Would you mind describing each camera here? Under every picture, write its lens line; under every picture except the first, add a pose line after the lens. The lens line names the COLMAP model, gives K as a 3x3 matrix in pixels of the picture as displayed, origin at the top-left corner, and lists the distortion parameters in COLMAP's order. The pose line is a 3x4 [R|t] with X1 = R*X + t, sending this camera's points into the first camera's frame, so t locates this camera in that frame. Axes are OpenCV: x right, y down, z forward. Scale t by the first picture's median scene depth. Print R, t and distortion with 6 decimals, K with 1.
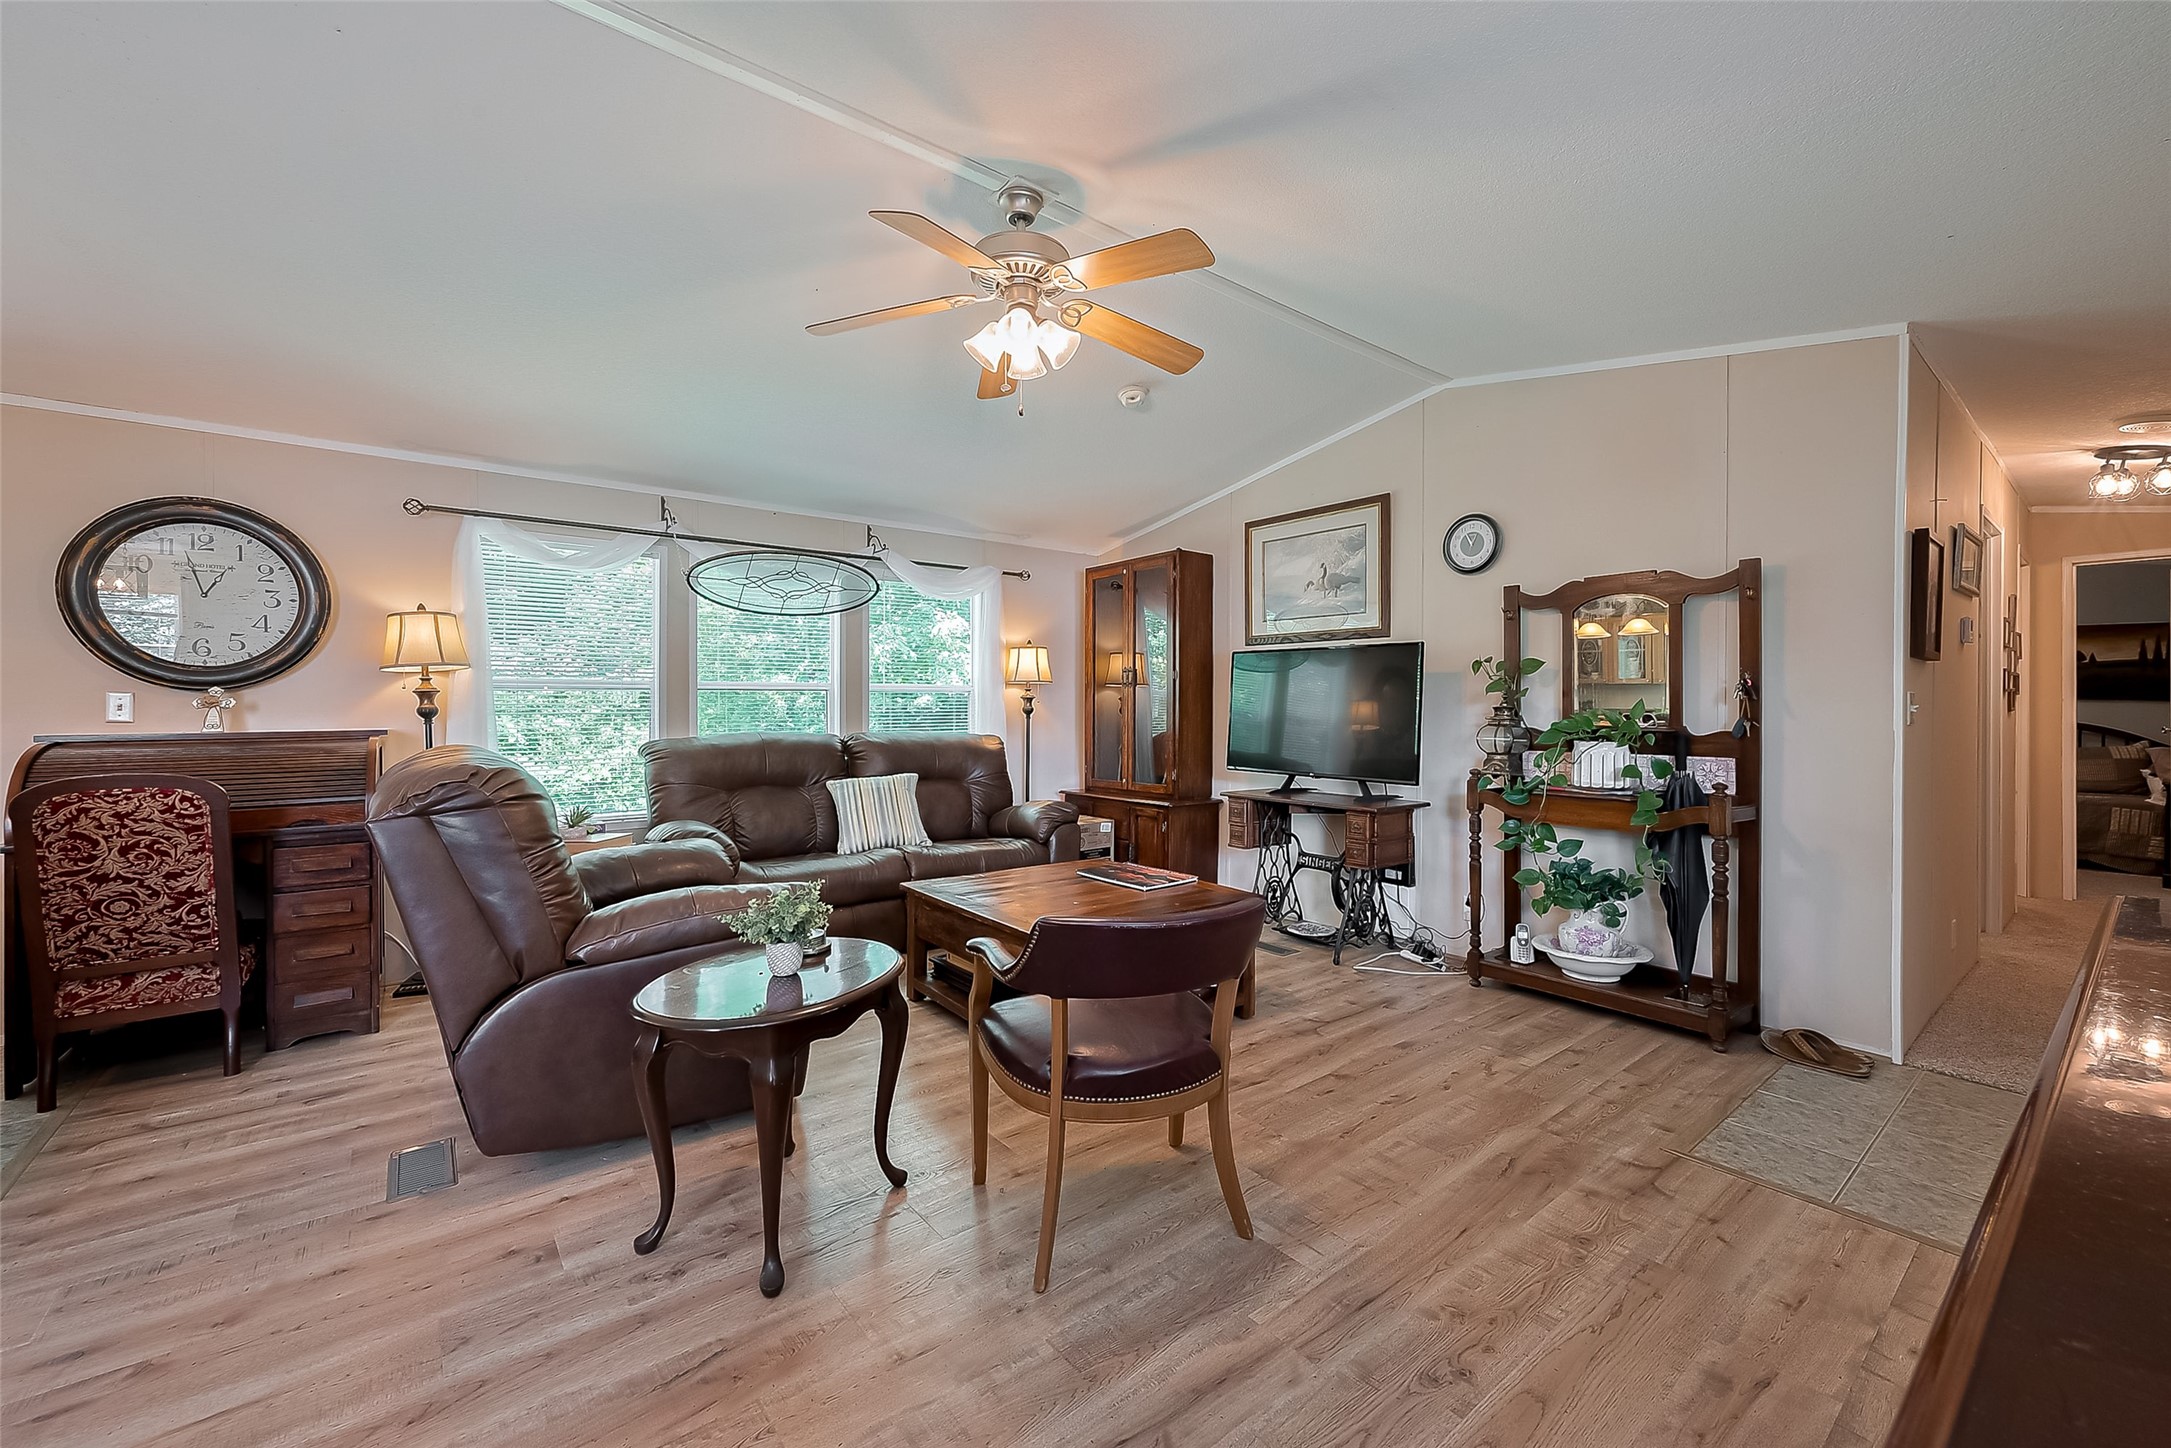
lens RADIAL K [[860.7, 0, 1064.8], [0, 860.7, 725.5], [0, 0, 1]] dist [-0.000962, 0.000087]
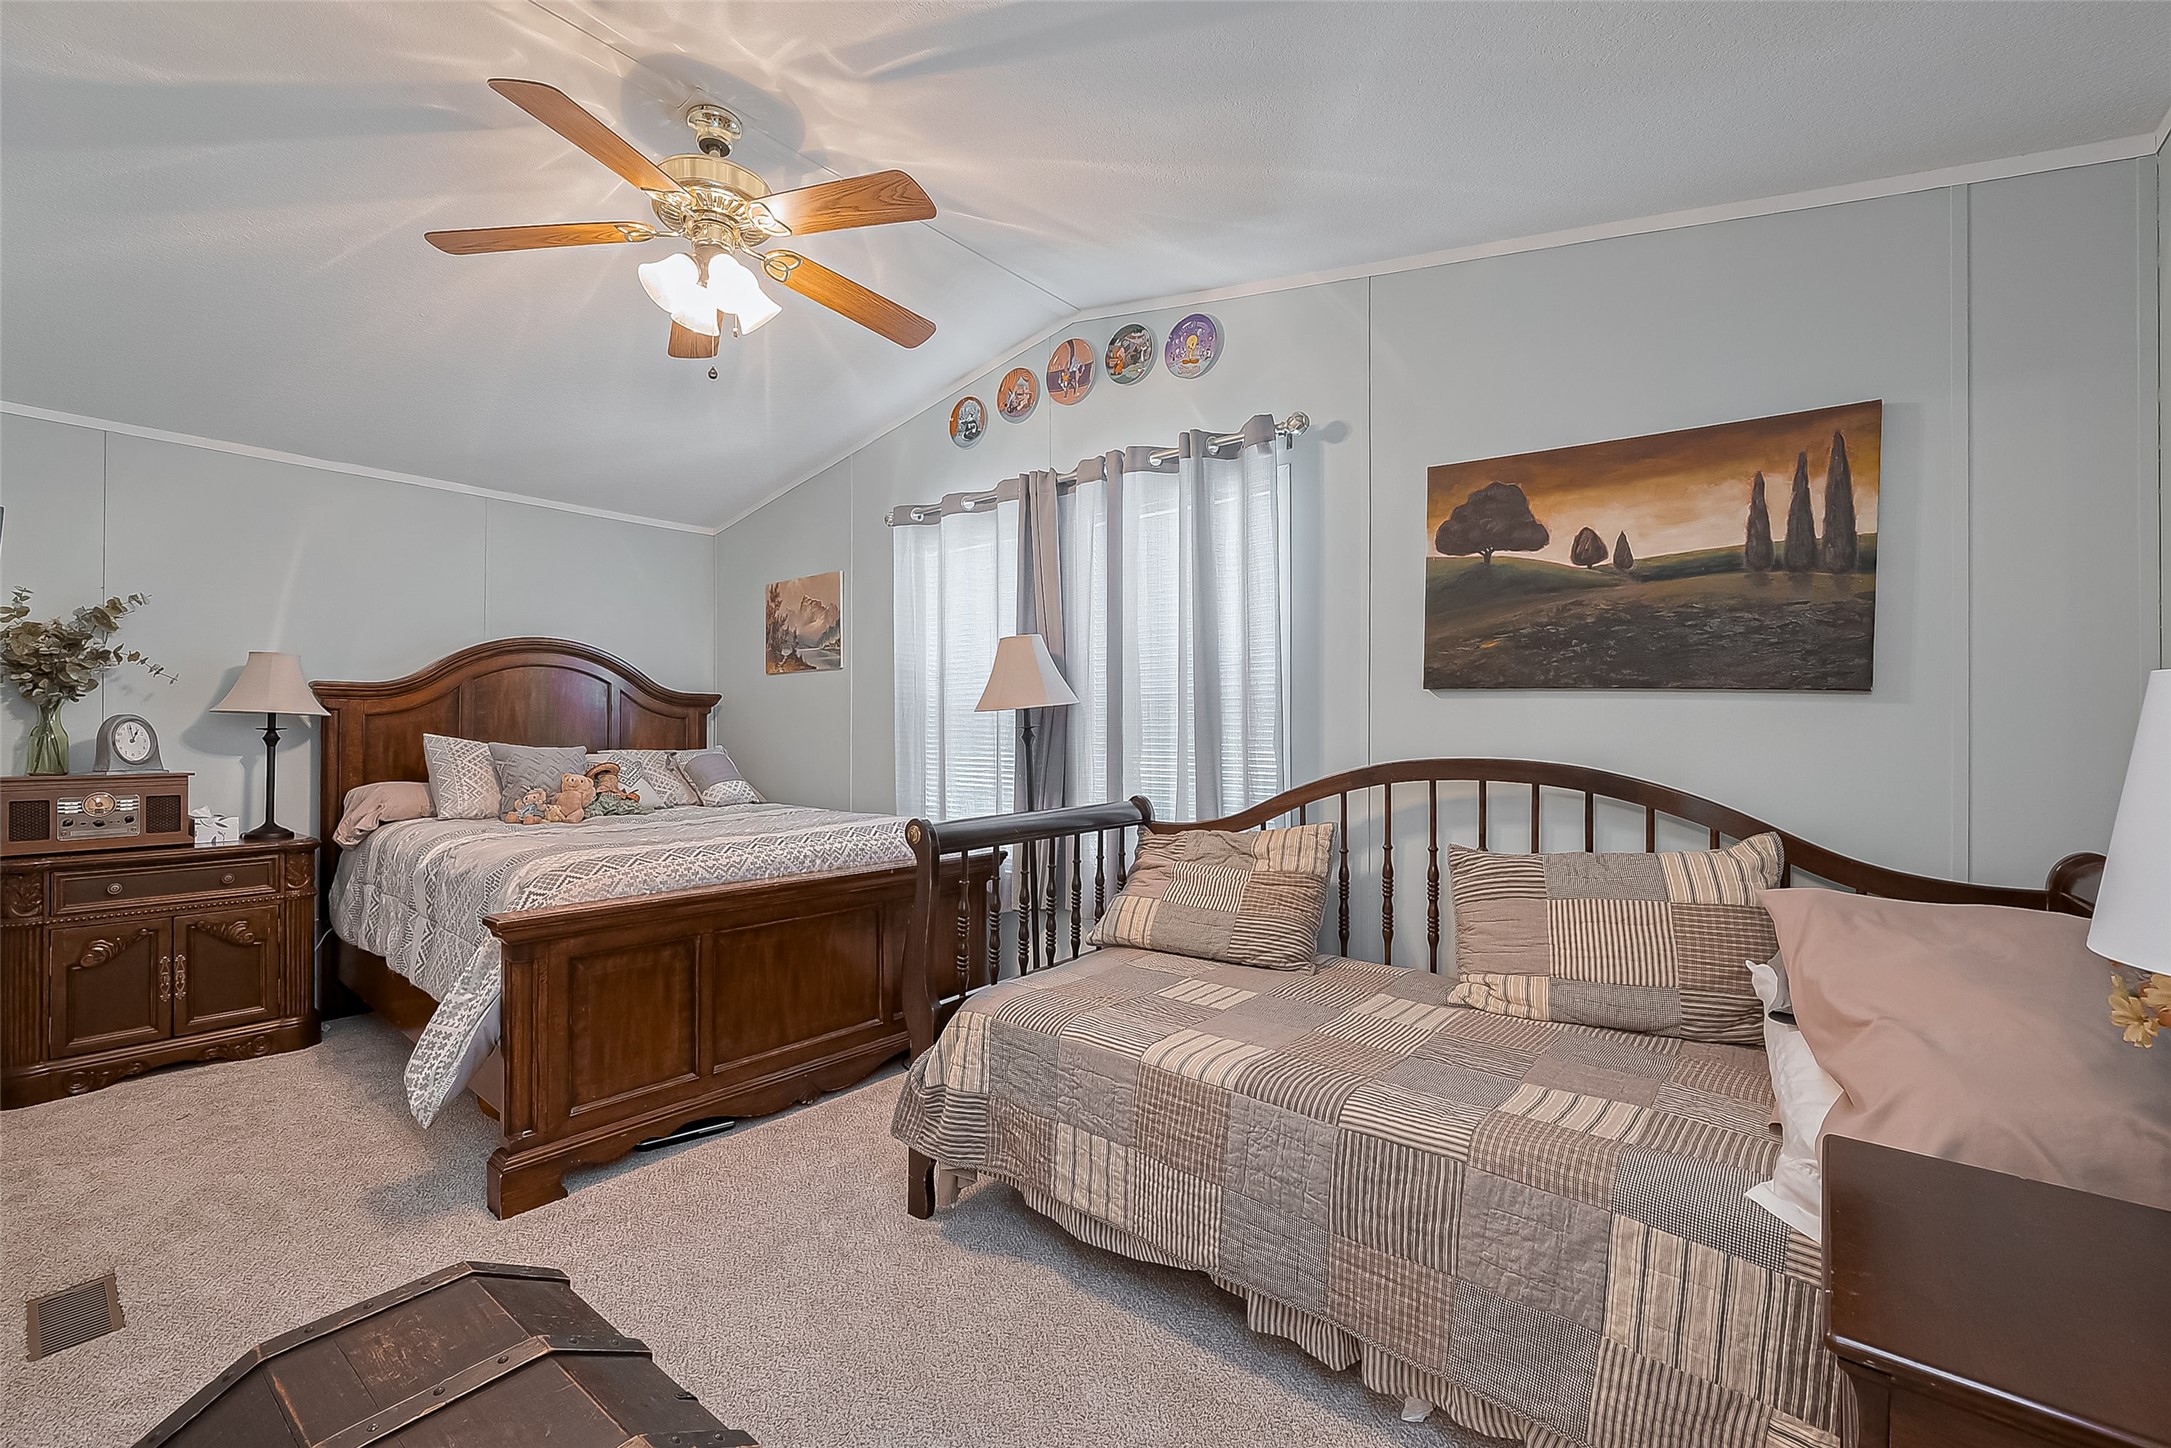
lens RADIAL K [[867.4, 0, 1088.3], [0, 867.4, 727.6], [0, 0, 1]] dist [0.001655, 0.000051]
pose [[0.980360, 0.007078, 0.197087, 0.158138], [-0.002329, 0.999702, -0.024318, -0.001544], [-0.197201, 0.023381, 0.980084, 0.123144]]
